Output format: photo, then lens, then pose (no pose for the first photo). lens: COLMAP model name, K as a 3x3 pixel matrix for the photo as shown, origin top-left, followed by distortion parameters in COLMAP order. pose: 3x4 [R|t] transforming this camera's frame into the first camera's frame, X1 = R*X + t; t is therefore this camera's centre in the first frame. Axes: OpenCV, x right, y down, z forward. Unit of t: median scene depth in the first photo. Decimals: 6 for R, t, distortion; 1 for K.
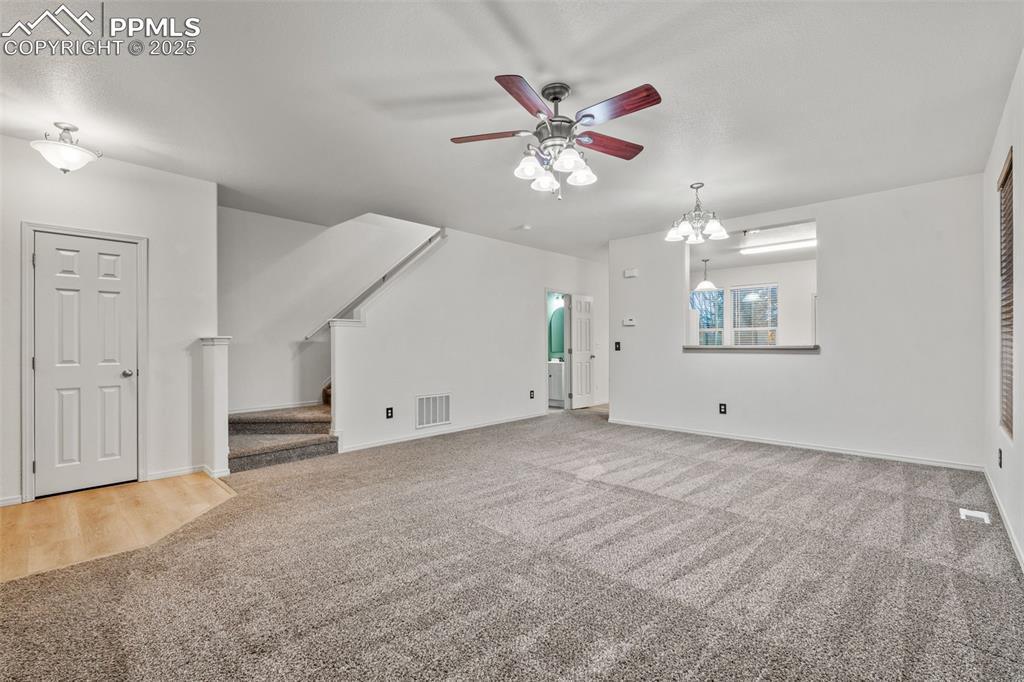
lens RADIAL K [[455.5, 0, 522.6], [0, 455.5, 340.9], [0, 0, 1]] dist [0.004015, 0.000680]
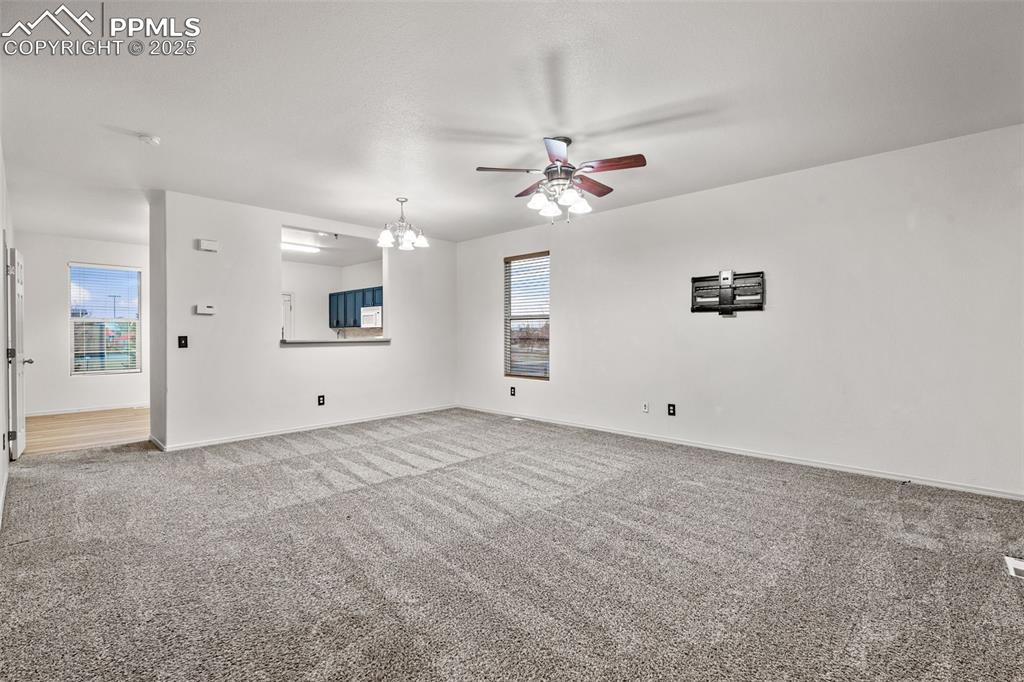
lens RADIAL K [[455.5, 0, 518.6], [0, 455.5, 340.8], [0, 0, 1]] dist [0.004015, 0.000680]
pose [[0.007583, -0.009590, 0.999925, -0.765681], [-0.006388, 0.999933, 0.009638, -0.000081], [-0.999951, -0.006460, 0.007521, 0.696295]]
